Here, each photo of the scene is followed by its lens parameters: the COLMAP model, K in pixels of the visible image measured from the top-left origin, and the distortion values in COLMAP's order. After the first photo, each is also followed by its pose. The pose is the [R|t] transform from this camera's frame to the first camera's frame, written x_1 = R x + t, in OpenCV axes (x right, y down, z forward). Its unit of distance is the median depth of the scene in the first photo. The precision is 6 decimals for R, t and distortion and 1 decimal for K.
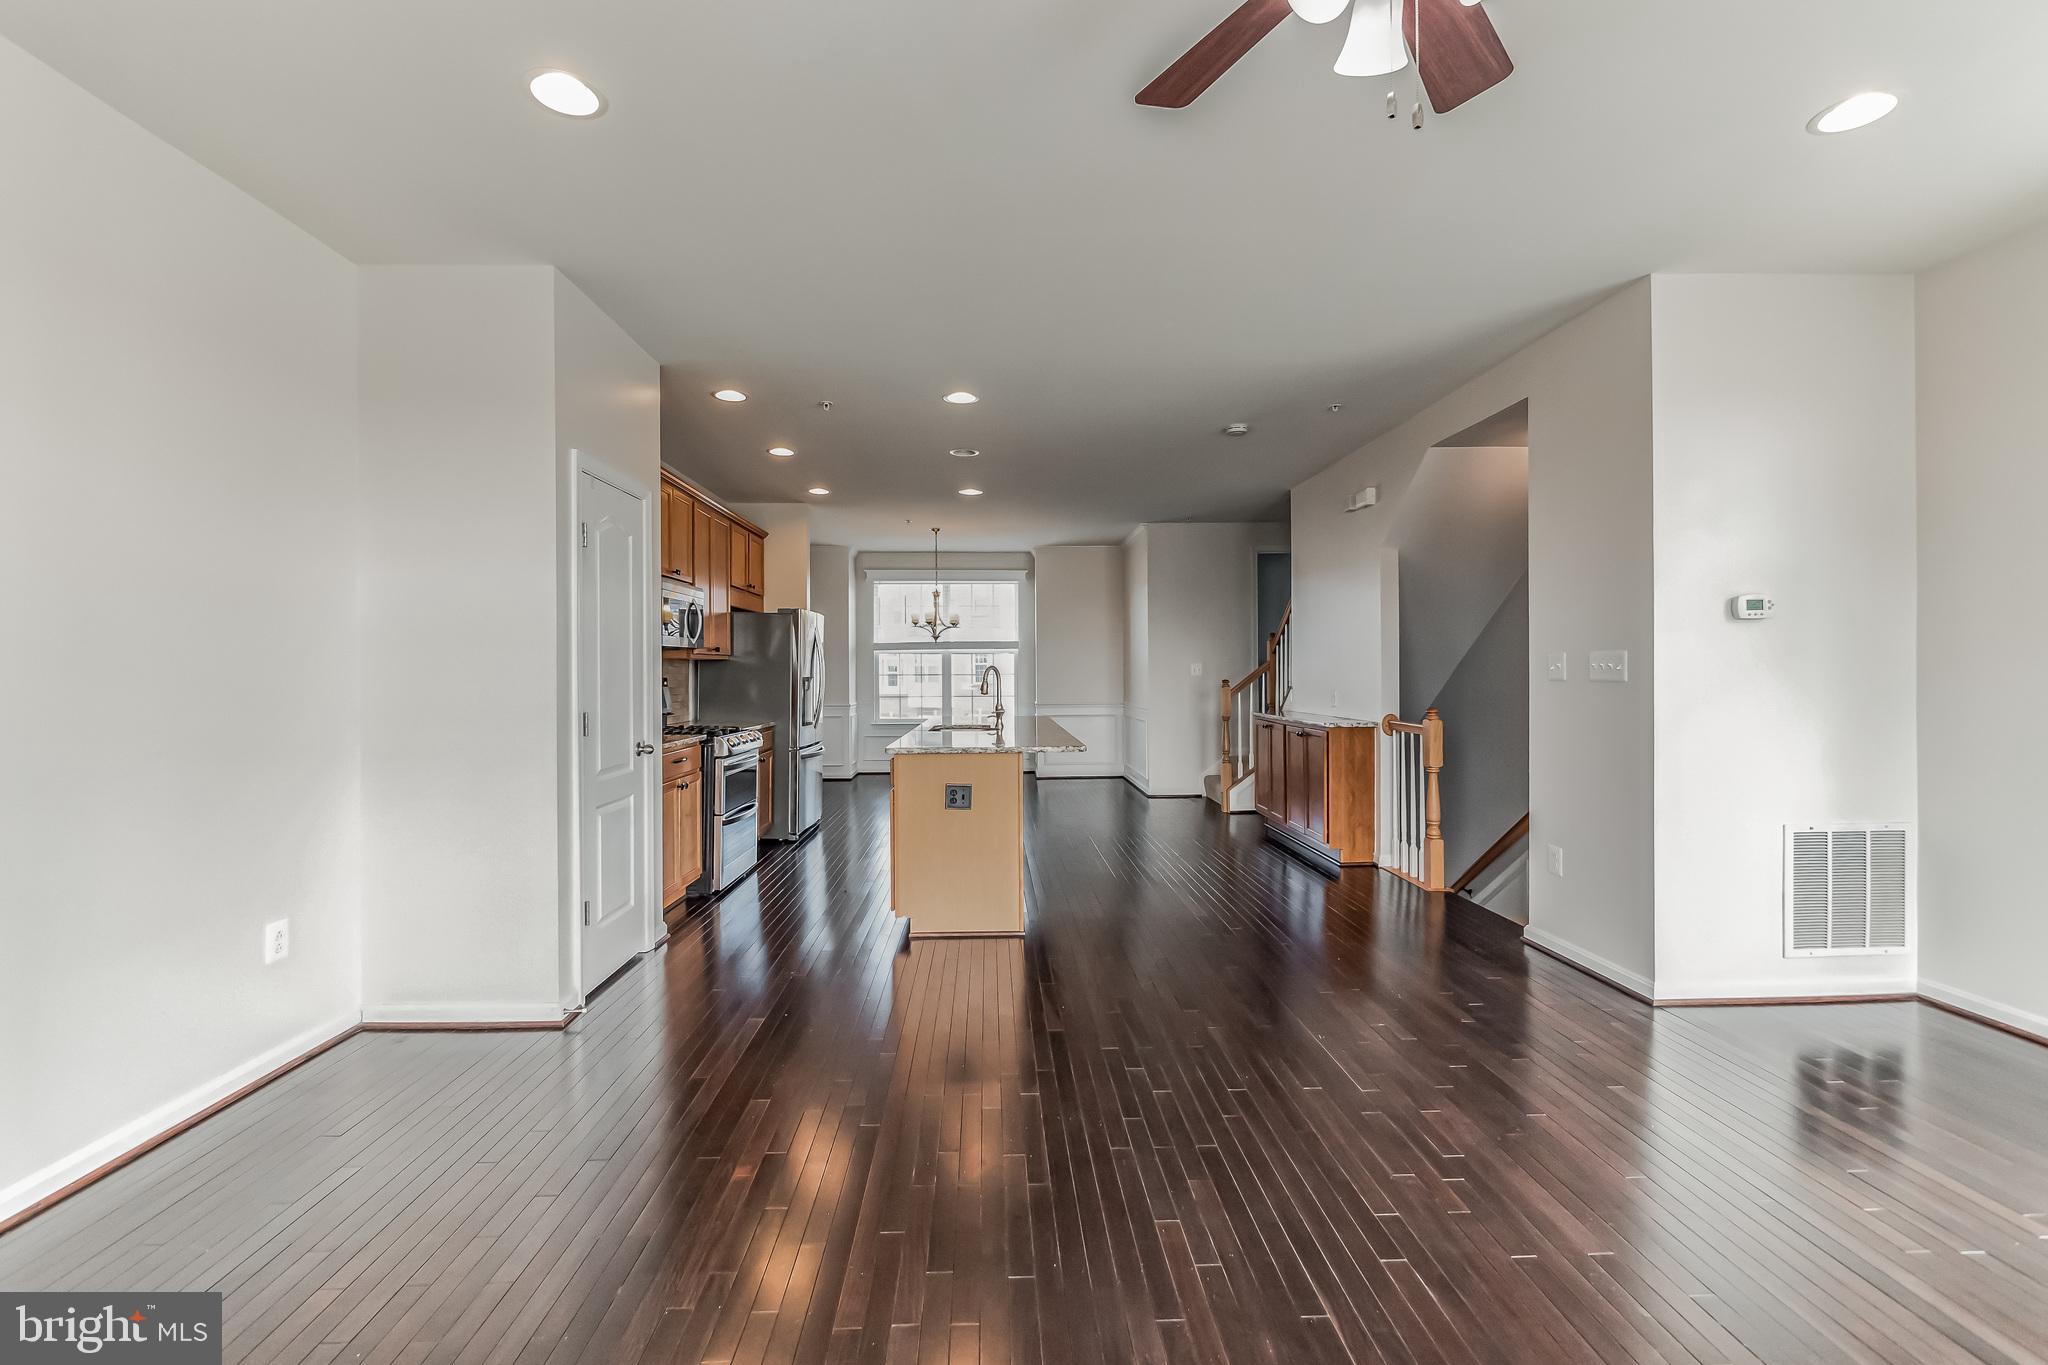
lens RADIAL K [[869.8, 0, 1020.1], [0, 869.8, 658.3], [0, 0, 1]] dist [-0.002508, -0.000913]
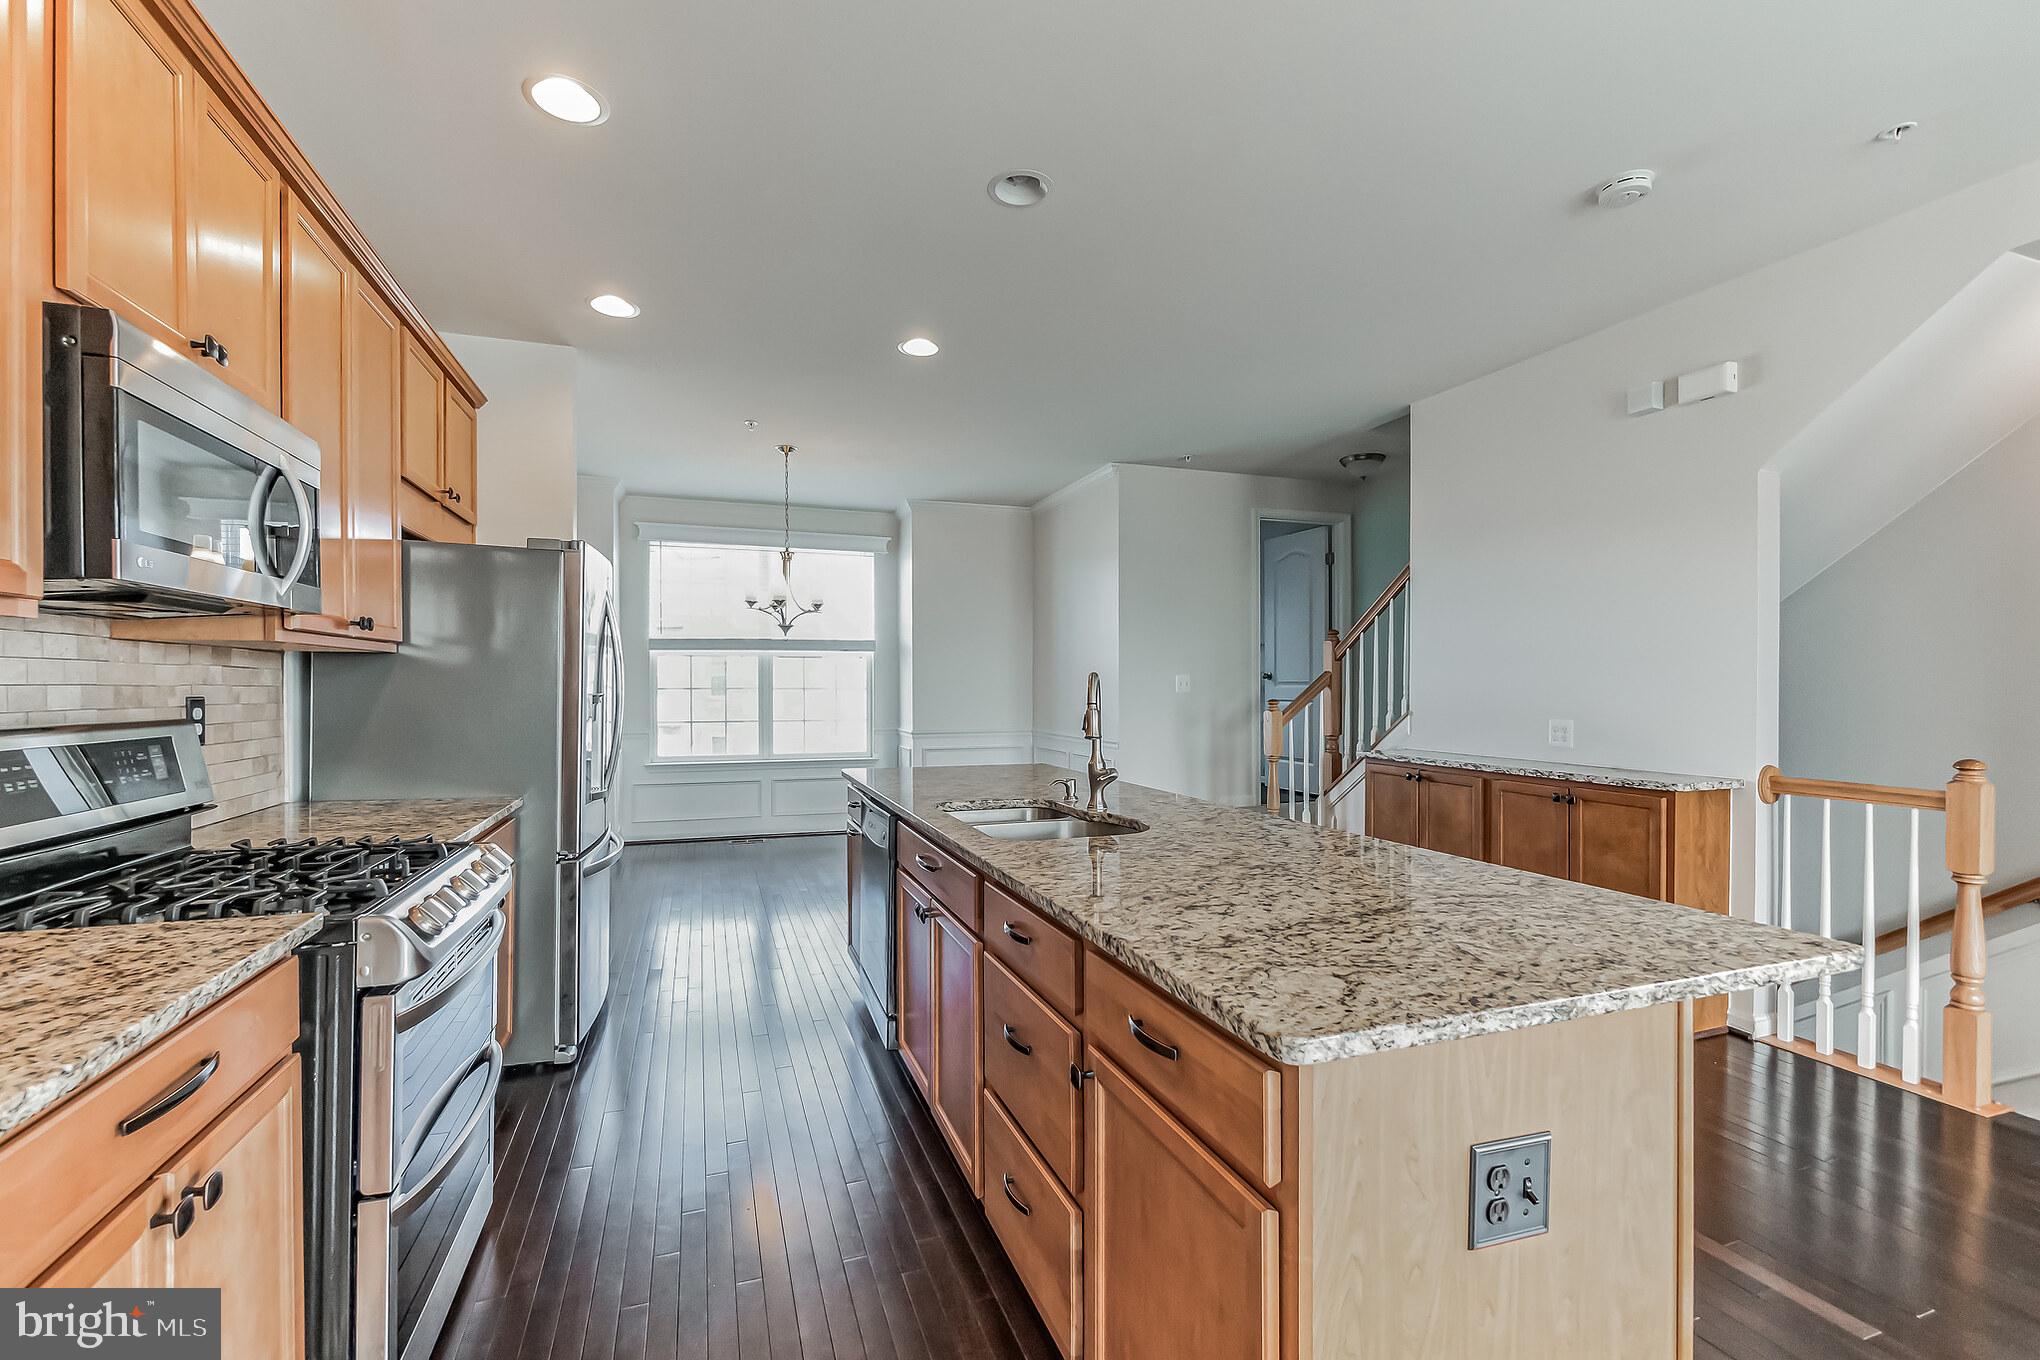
lens RADIAL K [[882.3, 0, 1006.1], [0, 882.3, 685.4], [0, 0, 1]] dist [-0.001287, -0.000047]
pose [[0.956076, 0.006701, 0.293041, -0.172466], [-0.011475, 0.999828, 0.014576, 0.007690], [-0.292893, -0.017299, 0.955989, 0.489550]]
